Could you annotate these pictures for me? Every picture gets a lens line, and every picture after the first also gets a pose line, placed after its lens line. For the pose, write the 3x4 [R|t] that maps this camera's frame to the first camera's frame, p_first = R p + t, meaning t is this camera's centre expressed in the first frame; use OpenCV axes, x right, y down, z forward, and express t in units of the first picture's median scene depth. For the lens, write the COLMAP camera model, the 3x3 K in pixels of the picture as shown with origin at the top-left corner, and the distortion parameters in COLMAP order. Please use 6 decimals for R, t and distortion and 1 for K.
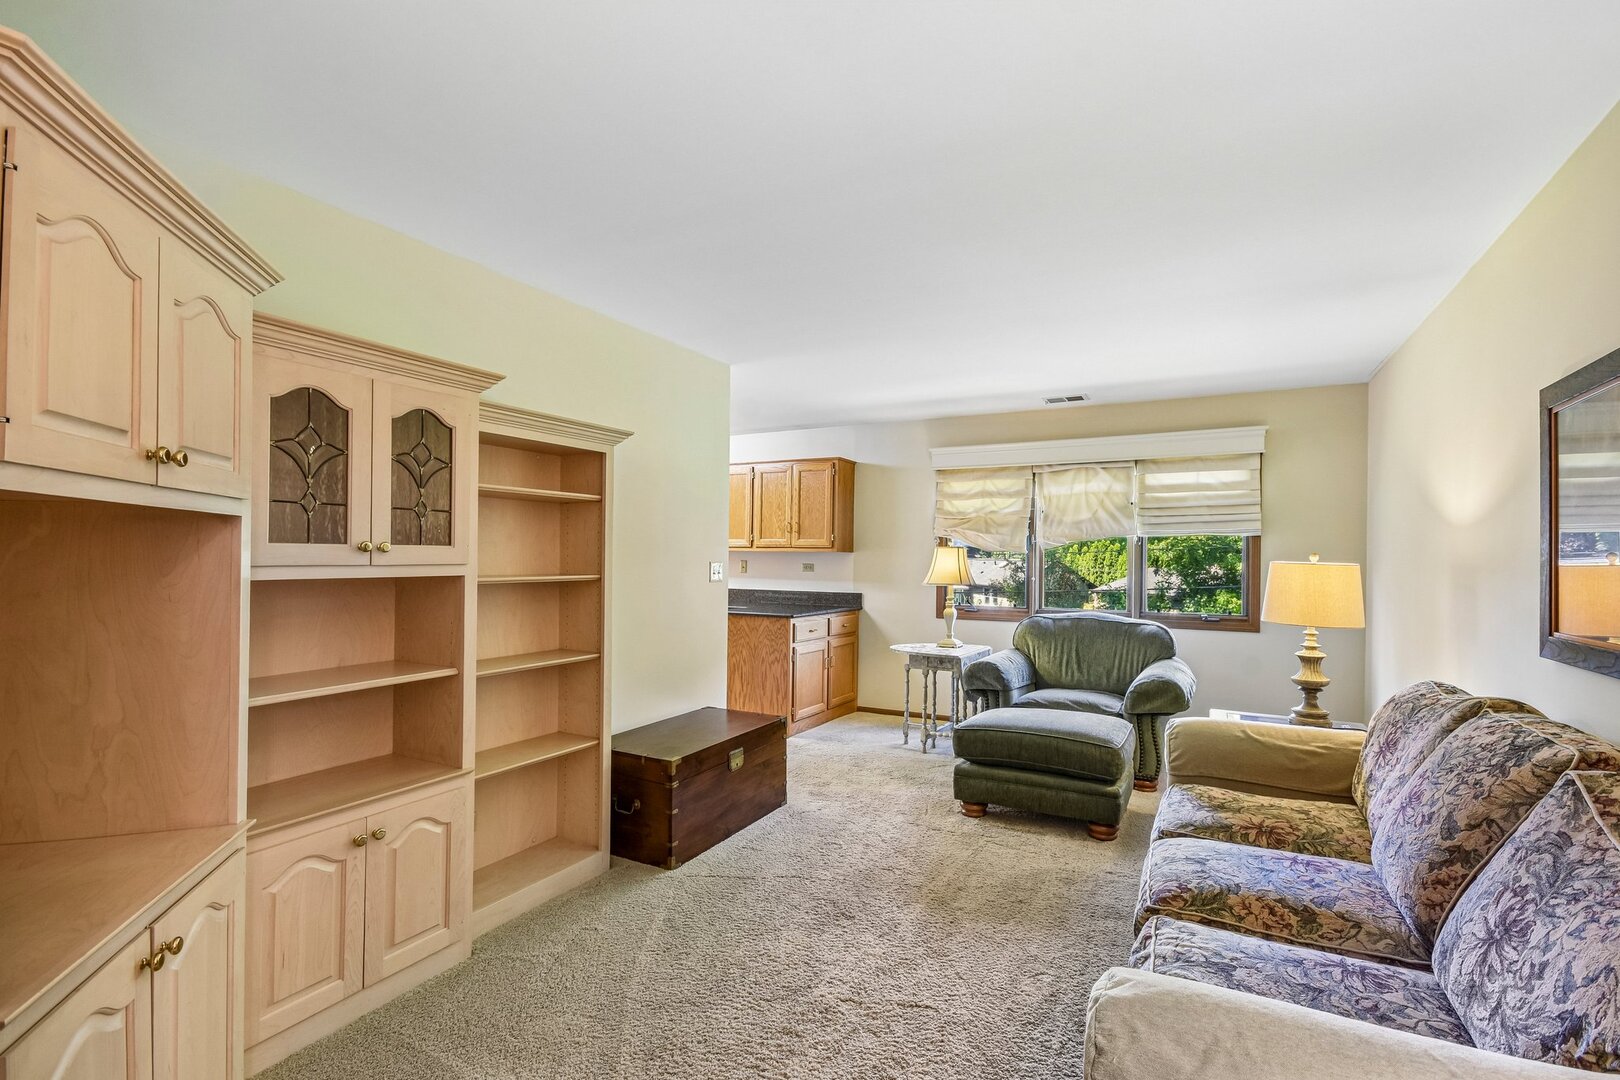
lens RADIAL K [[710.1, 0, 815.5], [0, 710.1, 549.1], [0, 0, 1]] dist [0.002096, -0.011571]
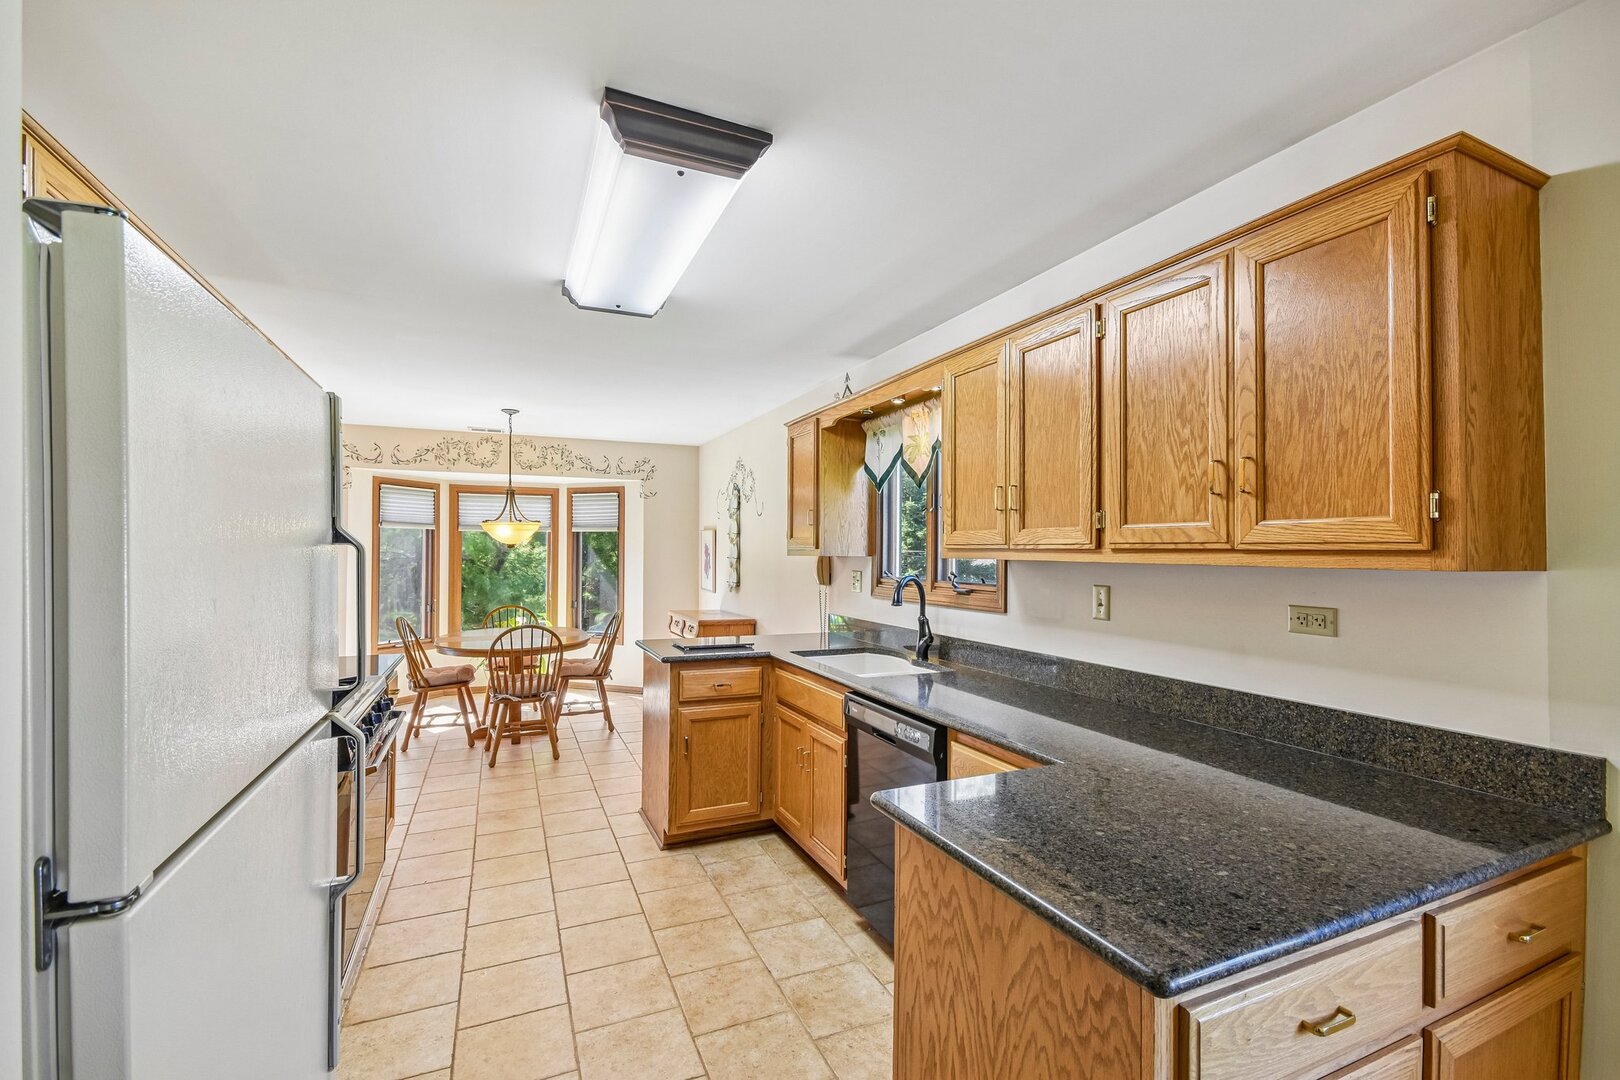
lens RADIAL K [[710.1, 0, 815.8], [0, 710.1, 540.5], [0, 0, 1]] dist [0.002096, -0.011571]
pose [[0.796548, -0.017000, -0.604336, 0.003403], [0.011434, 0.999849, -0.013054, -0.005003], [0.604467, 0.003488, 0.796622, 0.708776]]
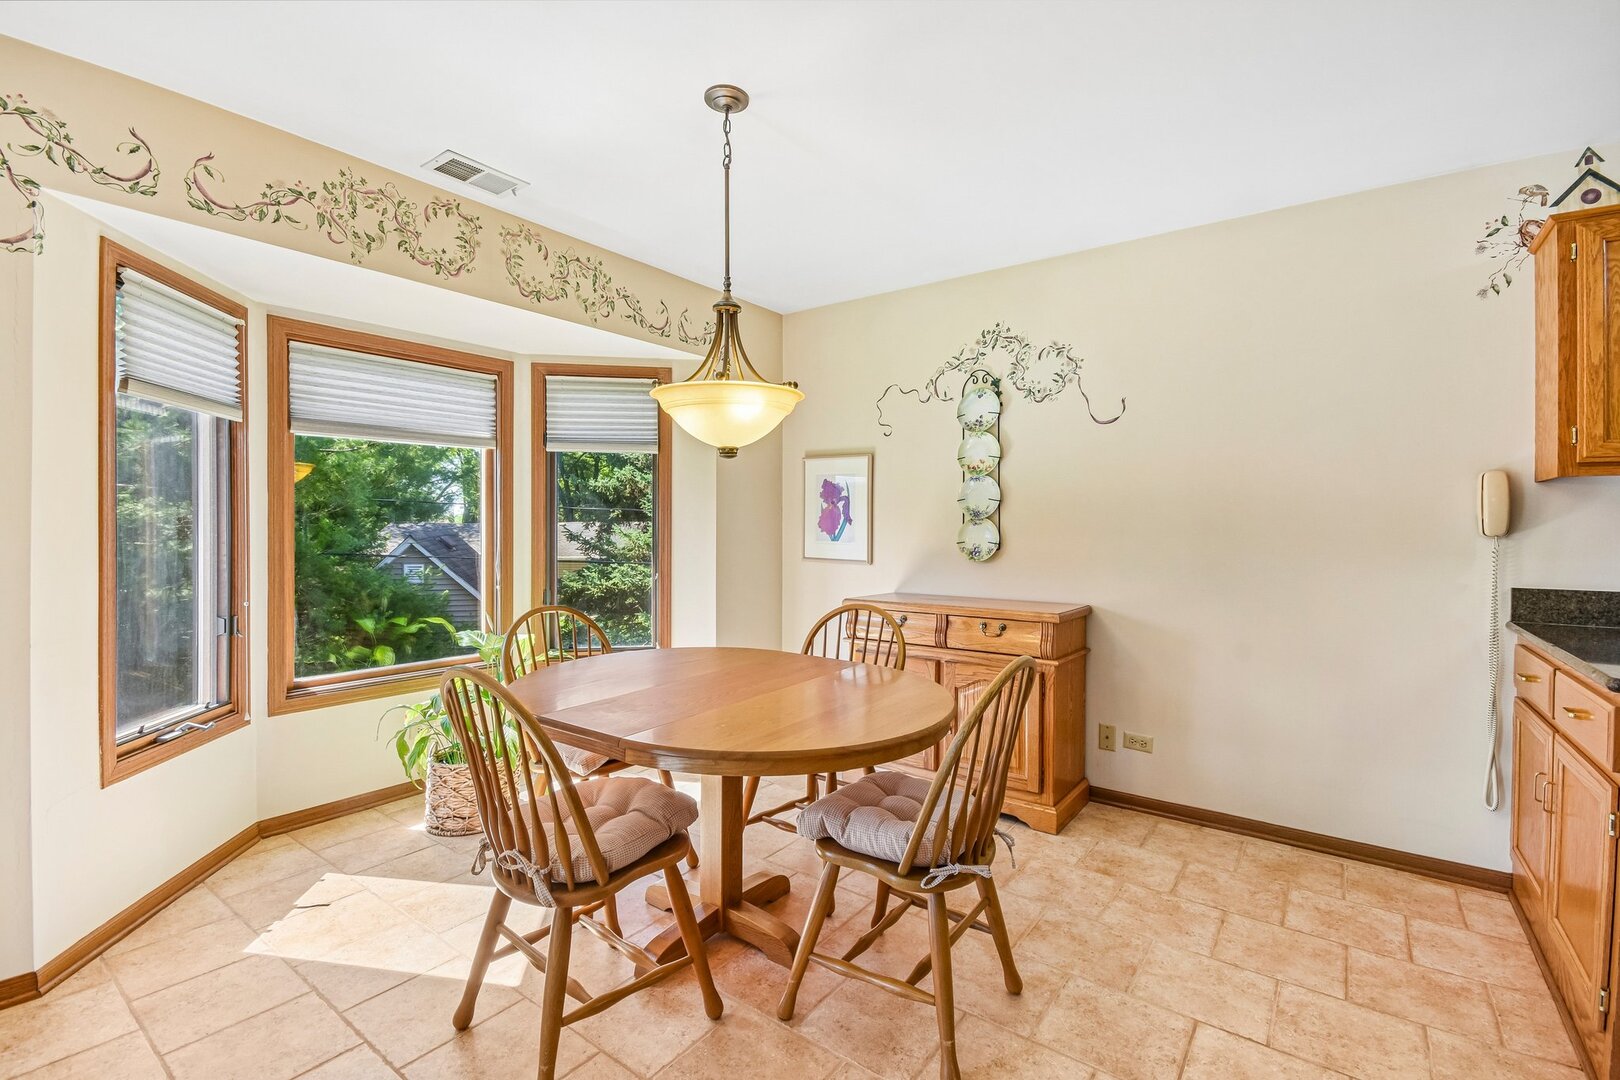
lens RADIAL K [[710.1, 0, 820.2], [0, 710.1, 525.3], [0, 0, 1]] dist [0.002096, -0.011571]
pose [[0.989512, -0.003247, -0.144413, -0.738061], [0.004877, 0.999928, 0.010936, 0.016507], [0.144367, -0.011526, 0.989457, 0.856784]]
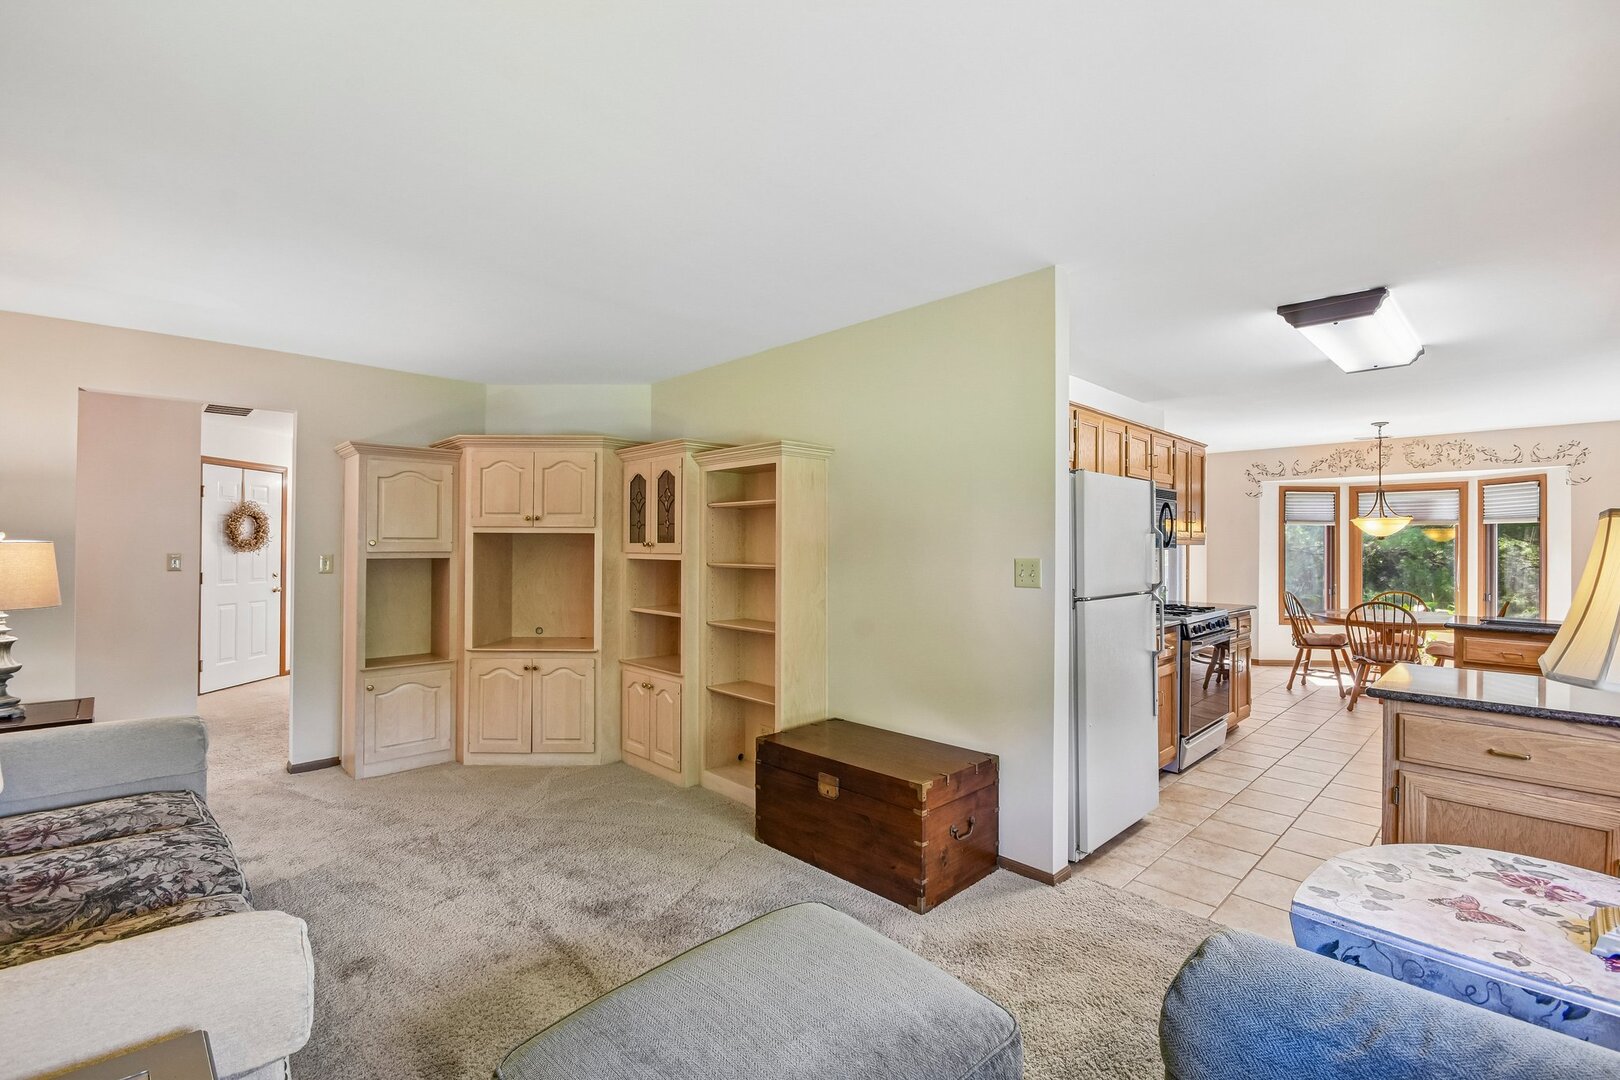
lens RADIAL K [[710.1, 0, 809.1], [0, 710.1, 539.6], [0, 0, 1]] dist [0.002096, -0.011571]
pose [[-0.296617, -0.020312, -0.954781, 0.402886], [0.001122, 0.999766, -0.021618, 0.009470], [0.954996, -0.007484, -0.296524, 0.690612]]
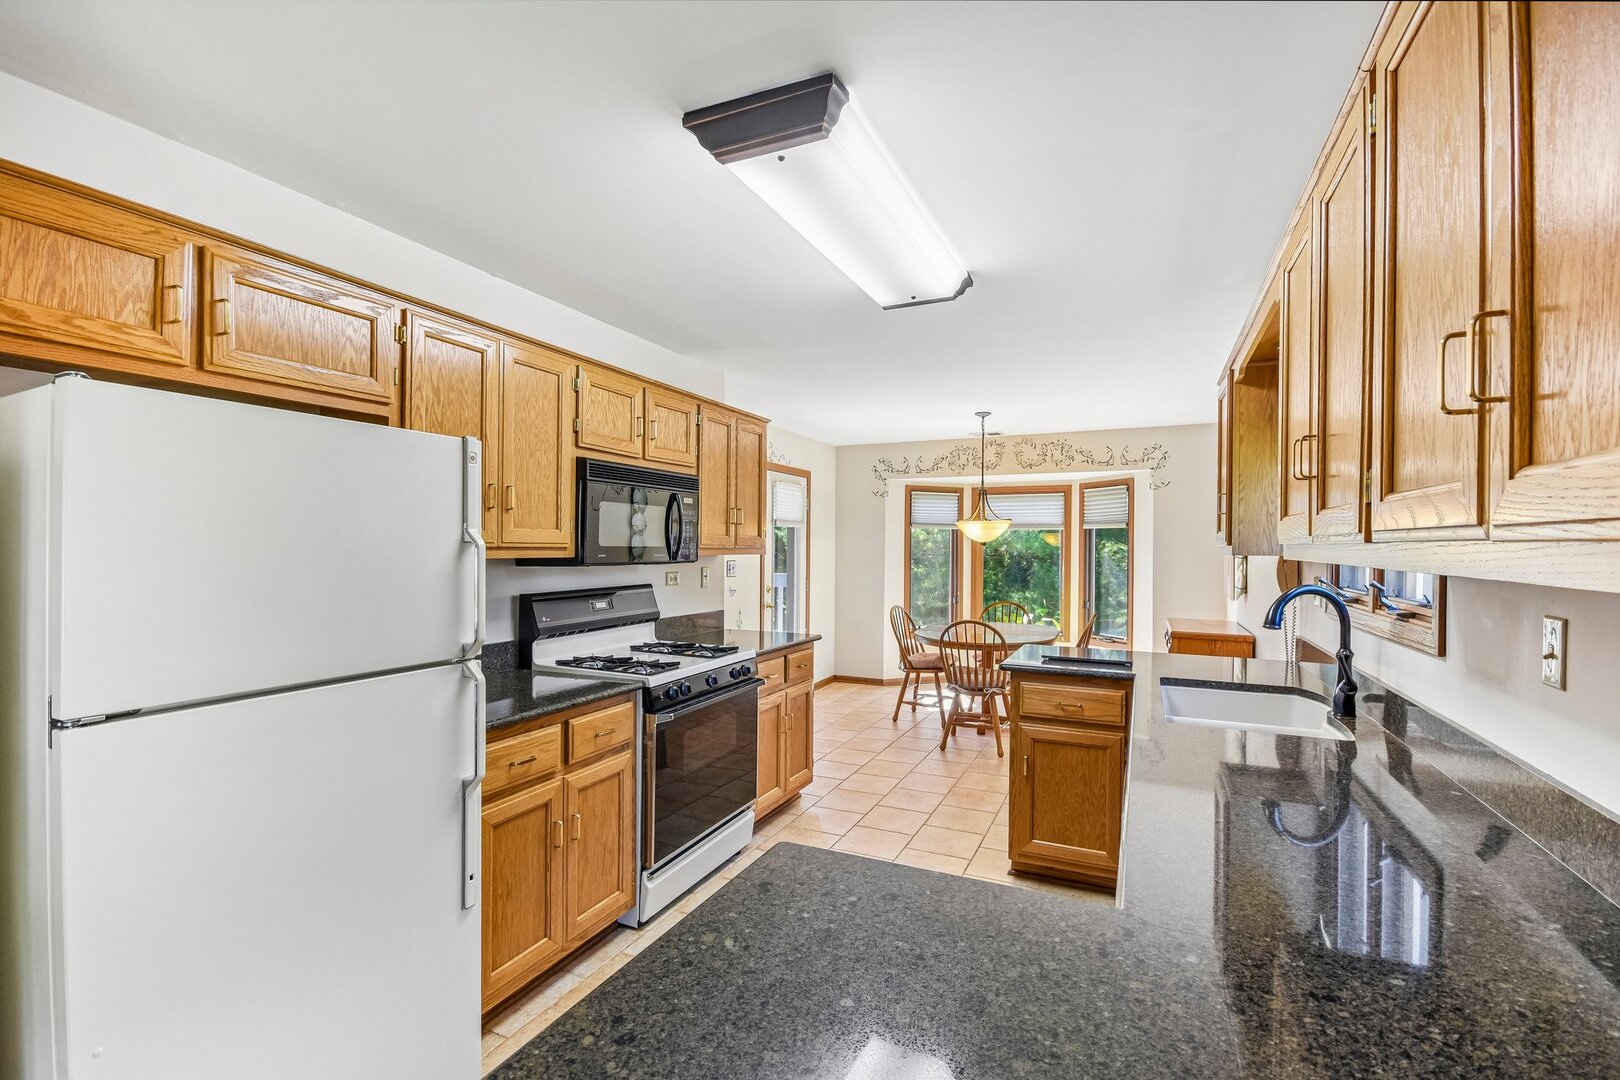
lens RADIAL K [[710.1, 0, 819.1], [0, 710.1, 546.2], [0, 0, 1]] dist [0.002096, -0.011571]
pose [[0.069261, -0.011994, -0.997526, 0.069436], [0.006998, 0.999909, -0.011537, -0.001970], [0.997574, -0.006182, 0.069338, 0.907432]]
